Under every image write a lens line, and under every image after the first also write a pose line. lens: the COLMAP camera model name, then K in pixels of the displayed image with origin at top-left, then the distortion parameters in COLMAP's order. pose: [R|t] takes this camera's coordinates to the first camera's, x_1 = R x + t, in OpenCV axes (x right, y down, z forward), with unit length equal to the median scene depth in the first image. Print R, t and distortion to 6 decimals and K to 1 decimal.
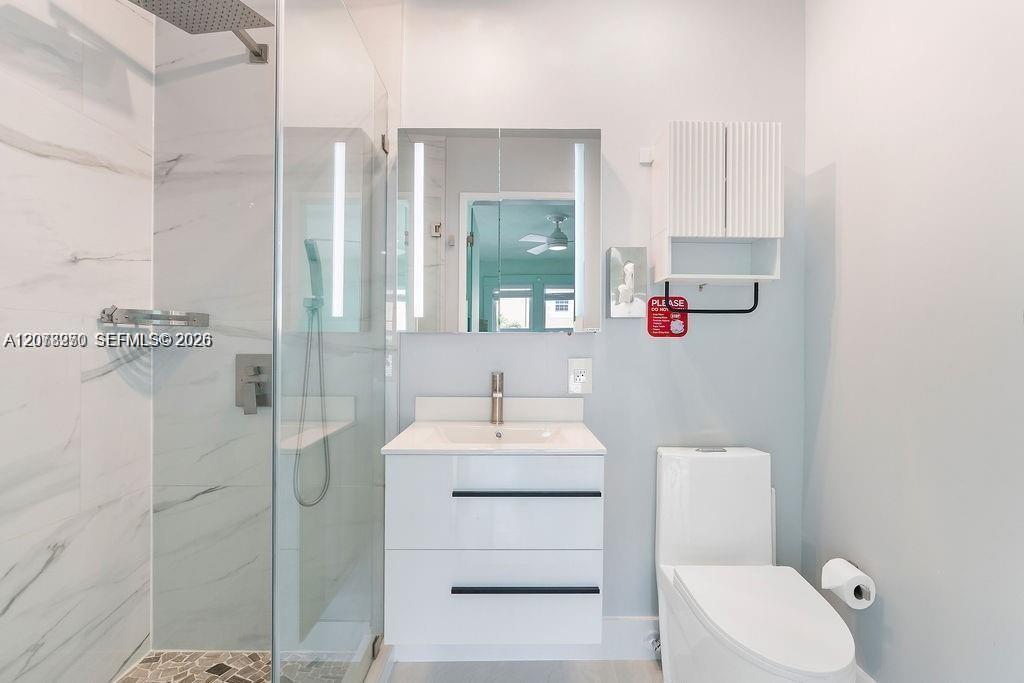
lens RADIAL K [[463.7, 0, 513.5], [0, 463.7, 342.6], [0, 0, 1]] dist [-0.008743, 0.001882]
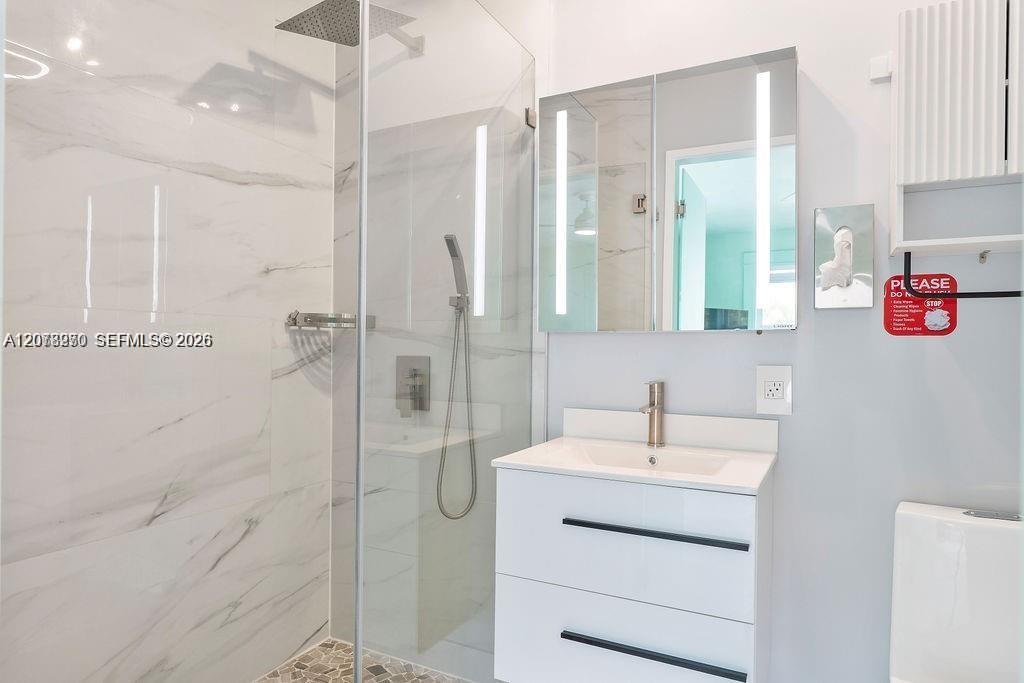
lens RADIAL K [[595.8, 0, 514.8], [0, 595.8, 341.9], [0, 0, 1]] dist [-0.004765, 0.000733]
pose [[0.886867, -0.001926, -0.462021, 0.224913], [-0.001579, 0.999973, -0.007200, 0.003898], [0.462022, 0.007115, 0.886840, -0.014113]]
